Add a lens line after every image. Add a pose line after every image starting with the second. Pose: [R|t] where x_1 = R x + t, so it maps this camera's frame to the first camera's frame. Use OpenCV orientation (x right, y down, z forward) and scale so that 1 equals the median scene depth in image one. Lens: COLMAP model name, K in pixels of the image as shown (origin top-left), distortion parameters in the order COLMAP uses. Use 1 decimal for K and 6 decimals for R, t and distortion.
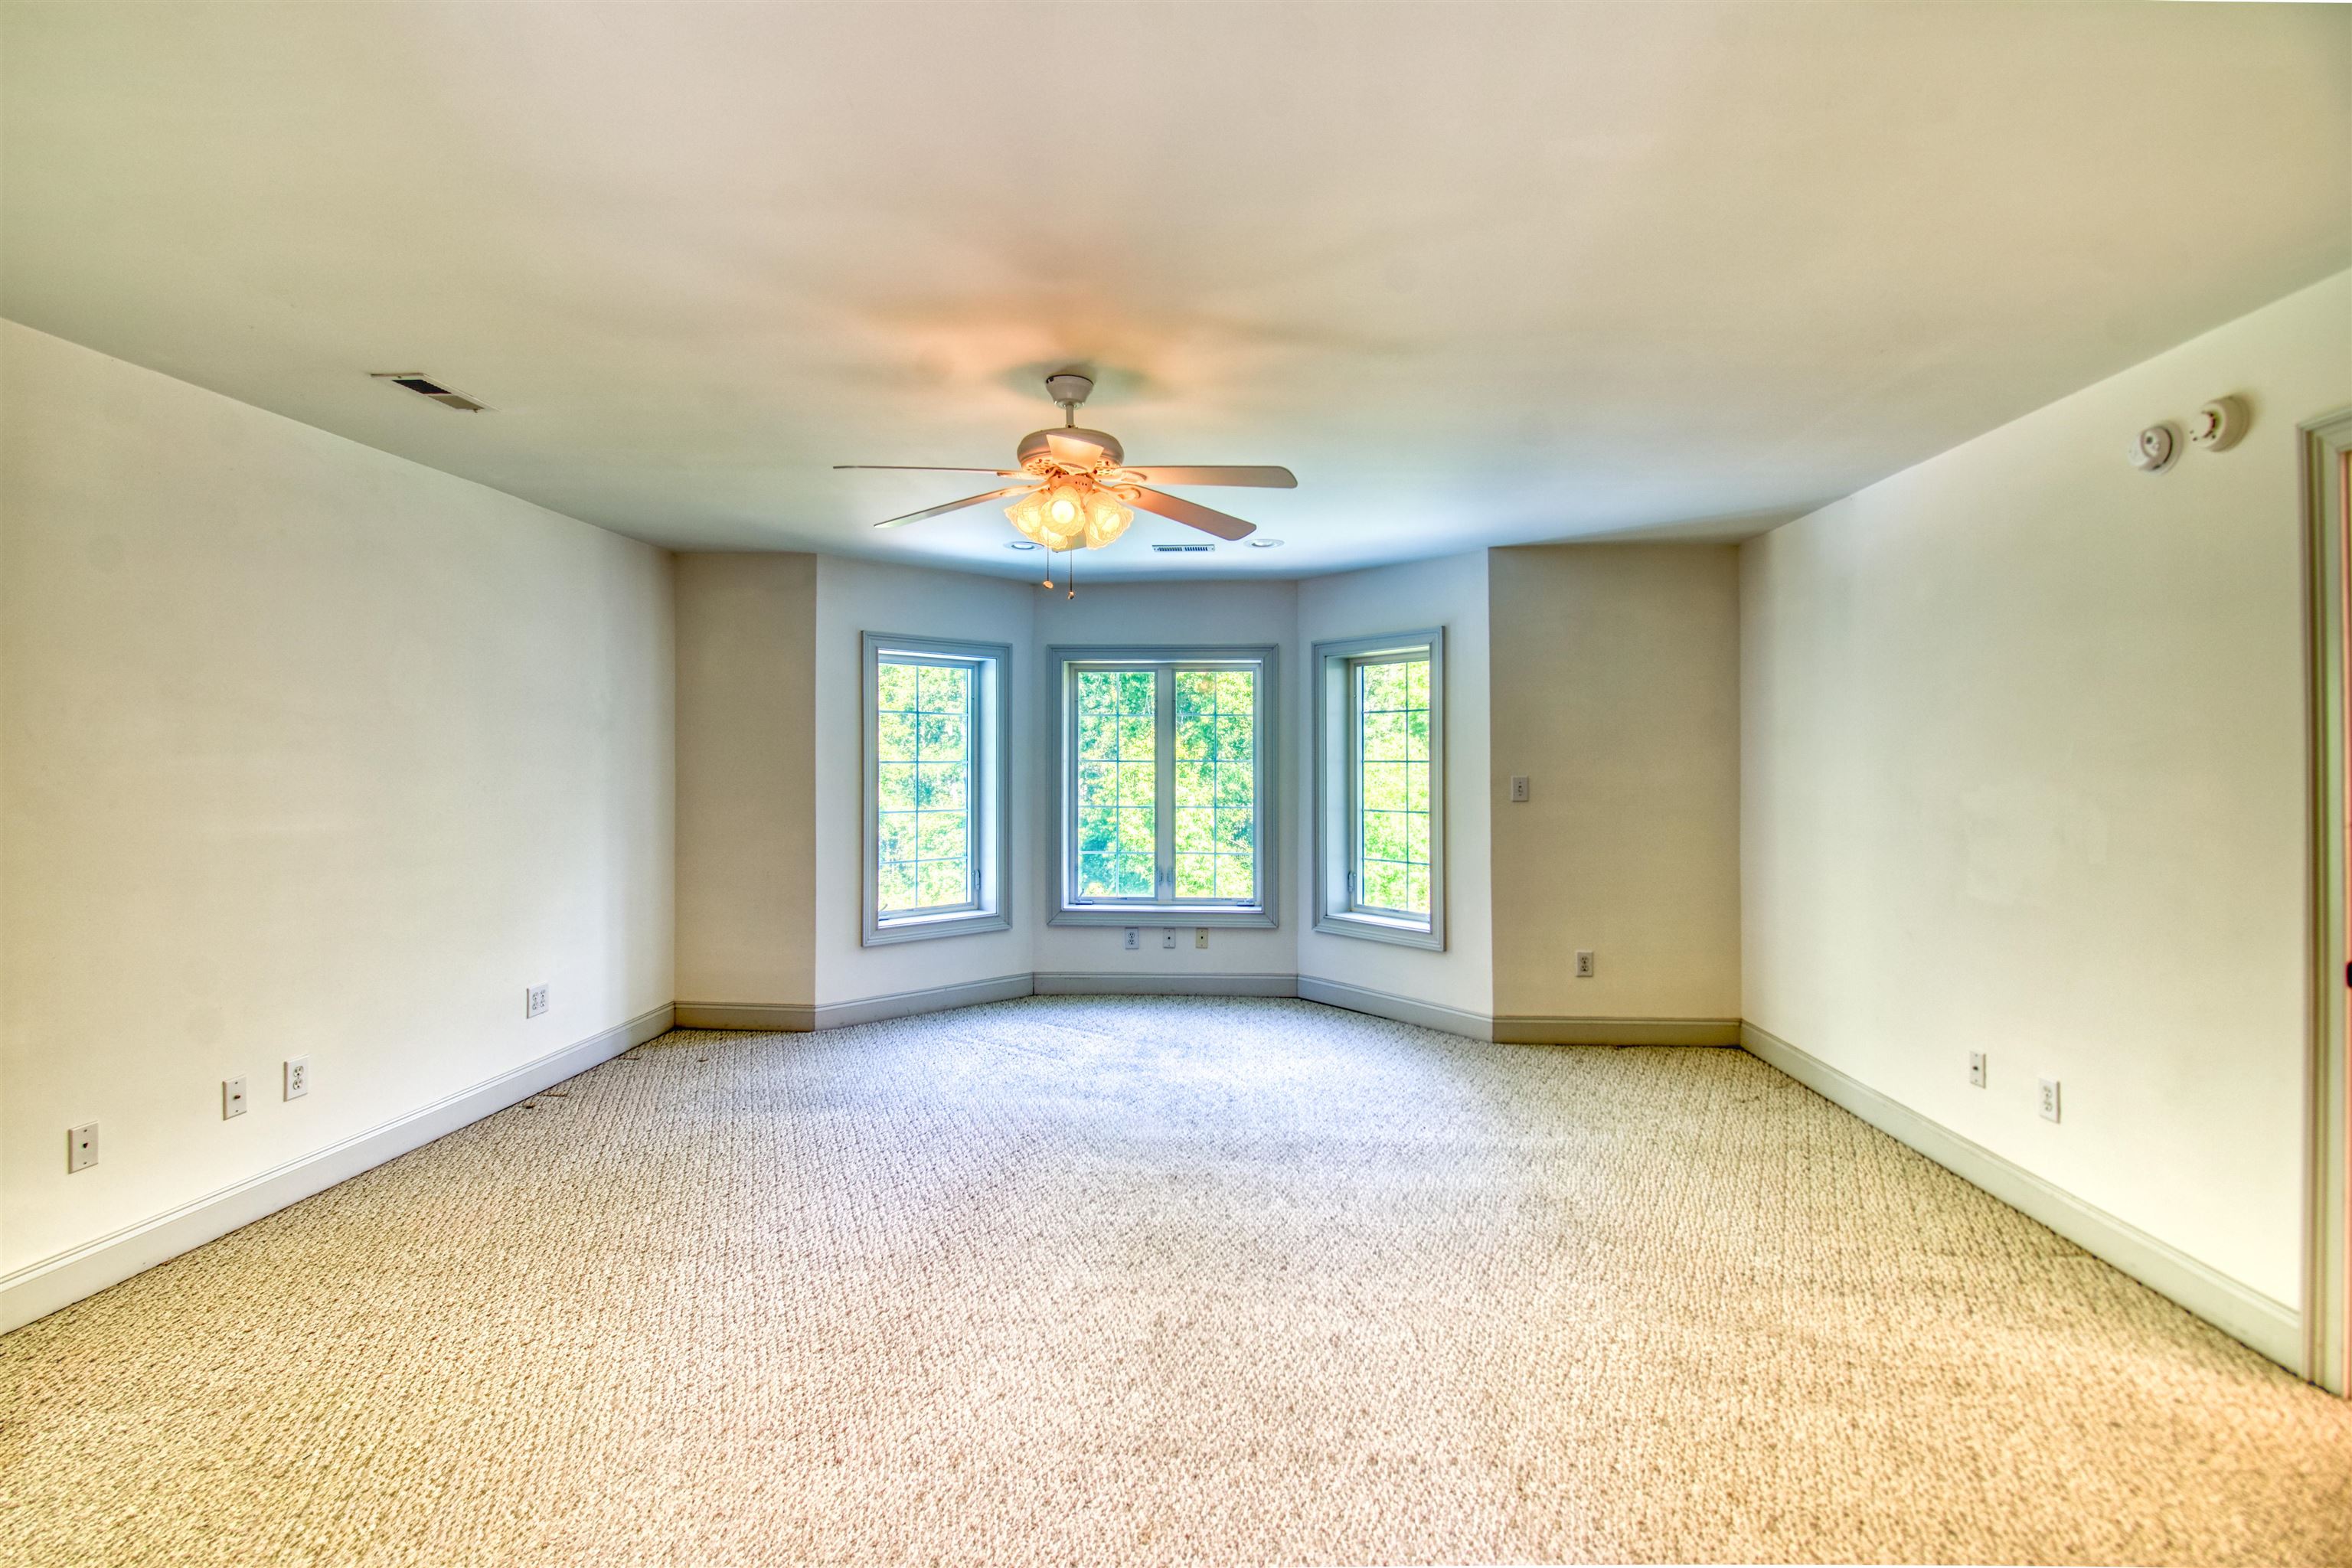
lens RADIAL K [[1084.8, 0, 1179.2], [0, 1084.8, 750.8], [0, 0, 1]] dist [0.000342, -0.000128]
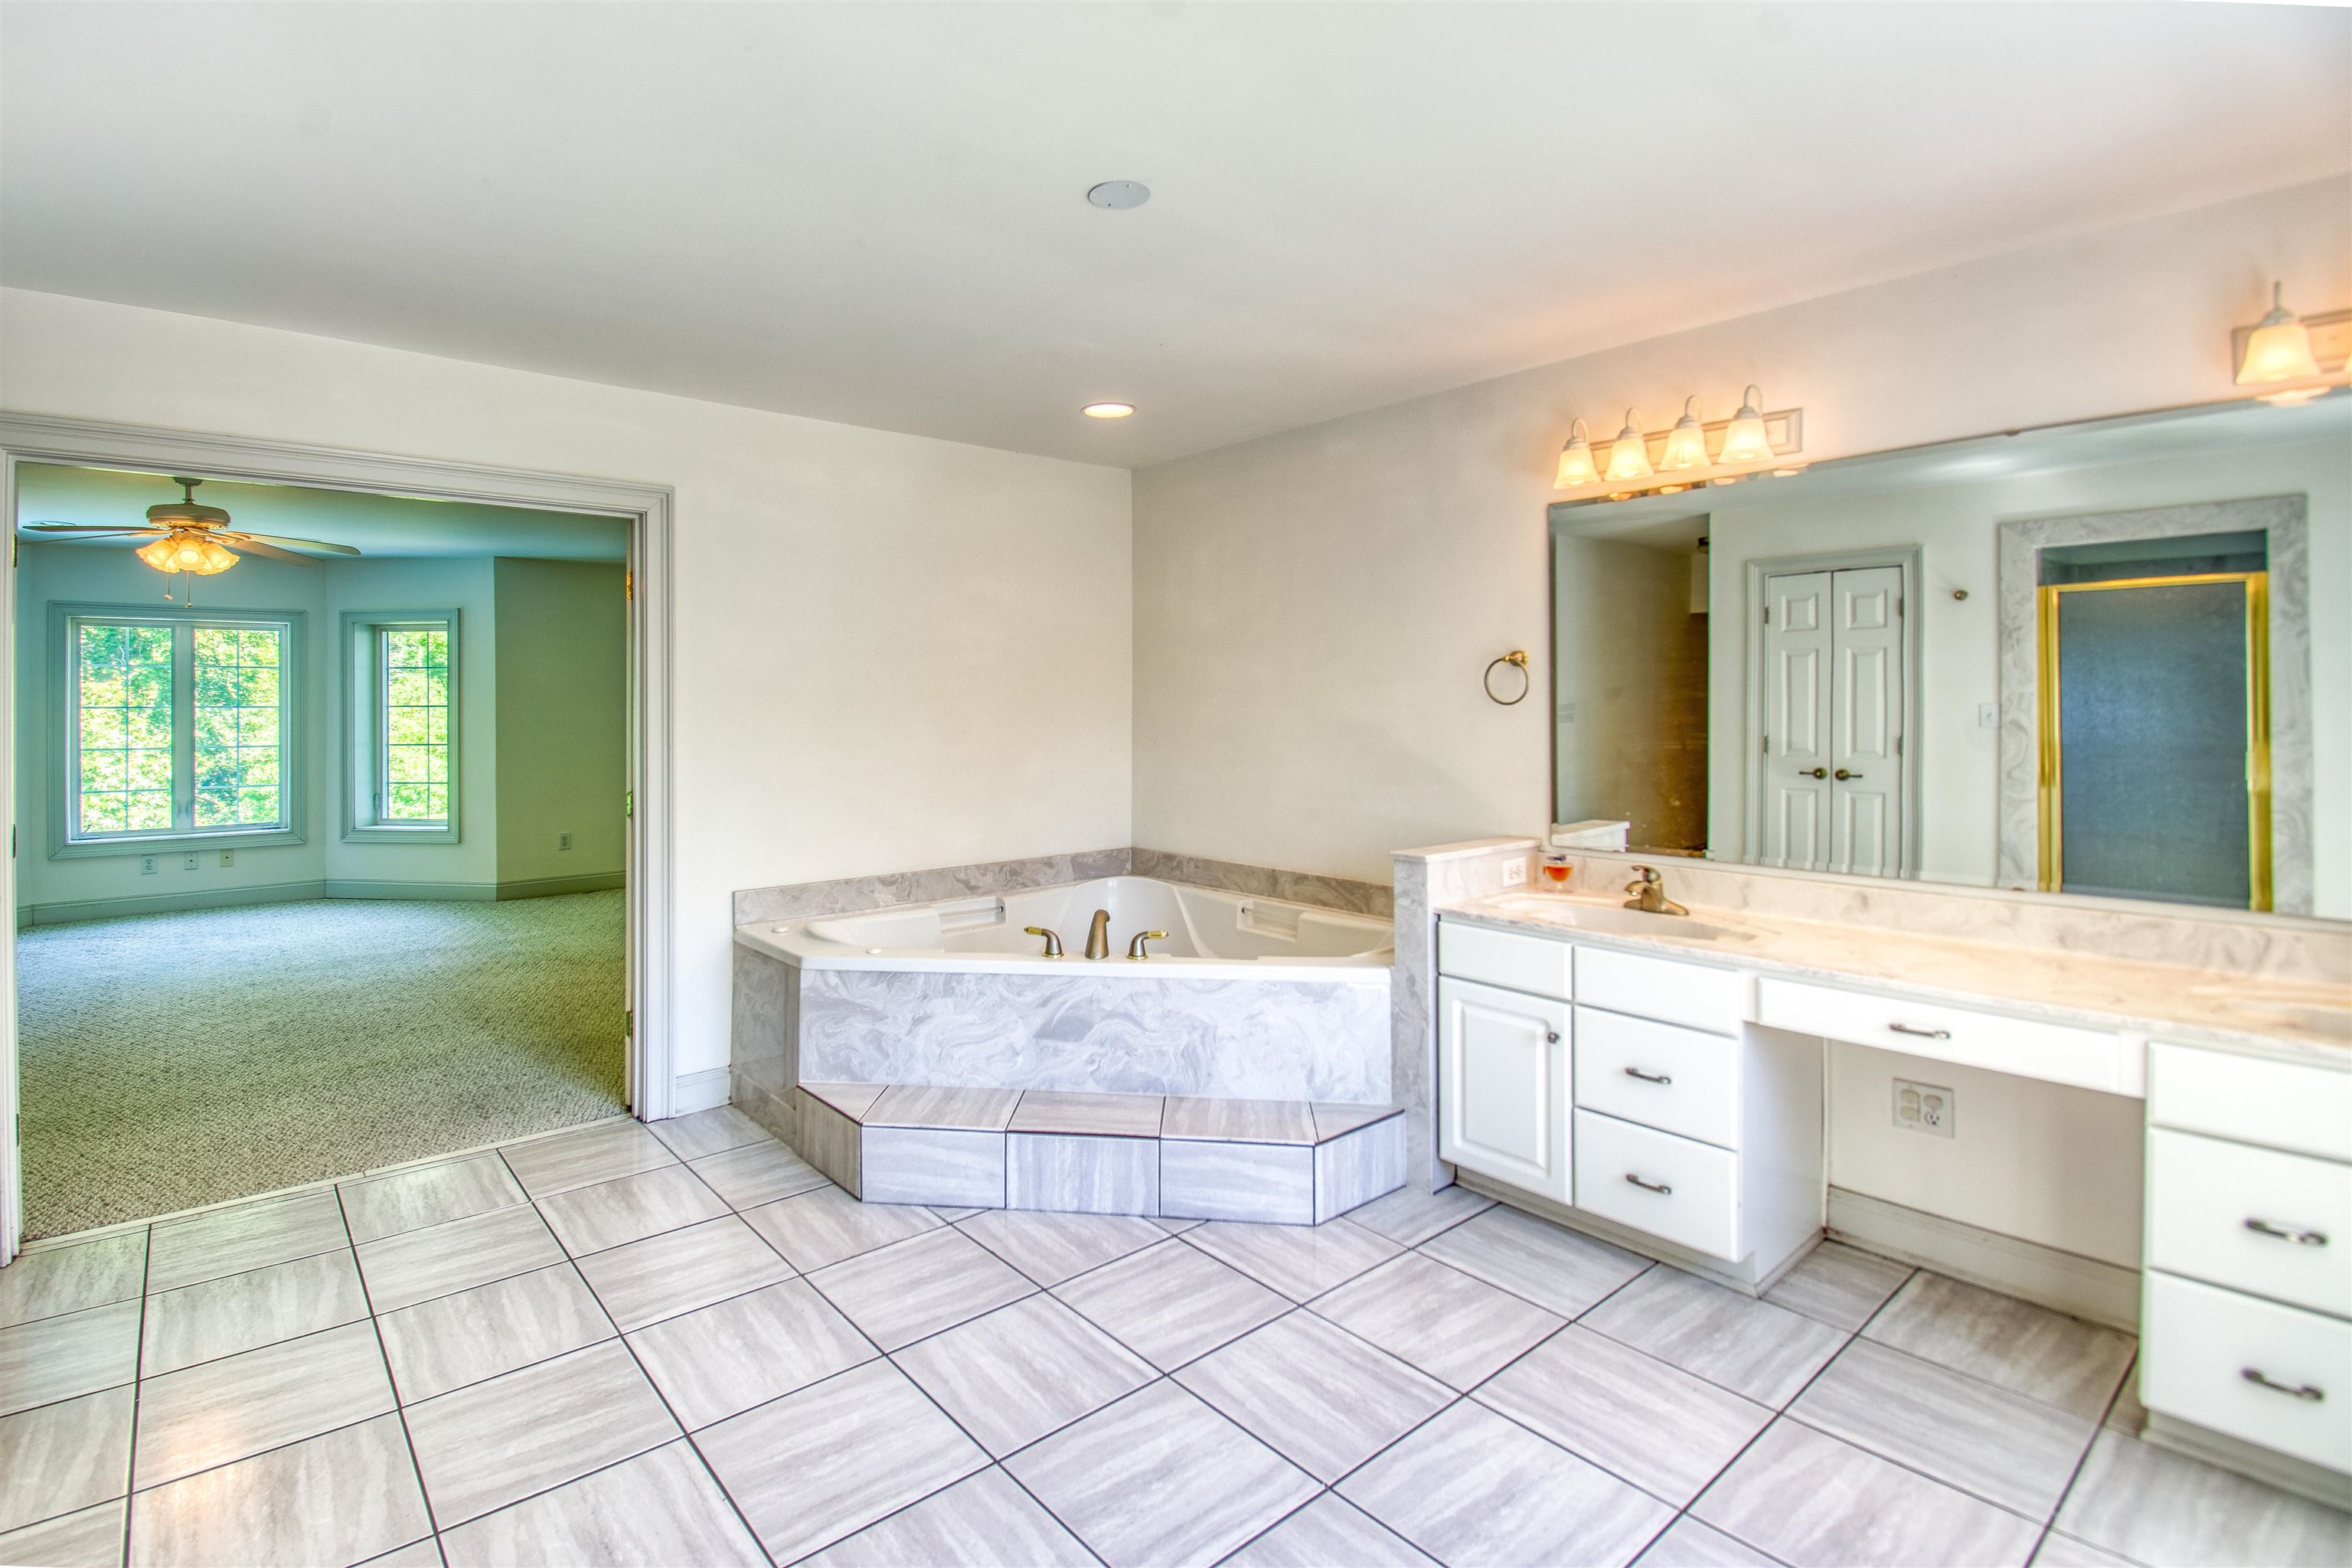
lens RADIAL K [[1134.6, 0, 1177.5], [0, 1134.6, 687.7], [0, 0, 1]] dist [-0.024958, -0.000848]
pose [[0.696799, 0.004439, 0.717253, -0.128692], [-0.002812, 0.999990, -0.003458, -0.010457], [-0.717261, 0.000393, 0.696804, -0.584413]]
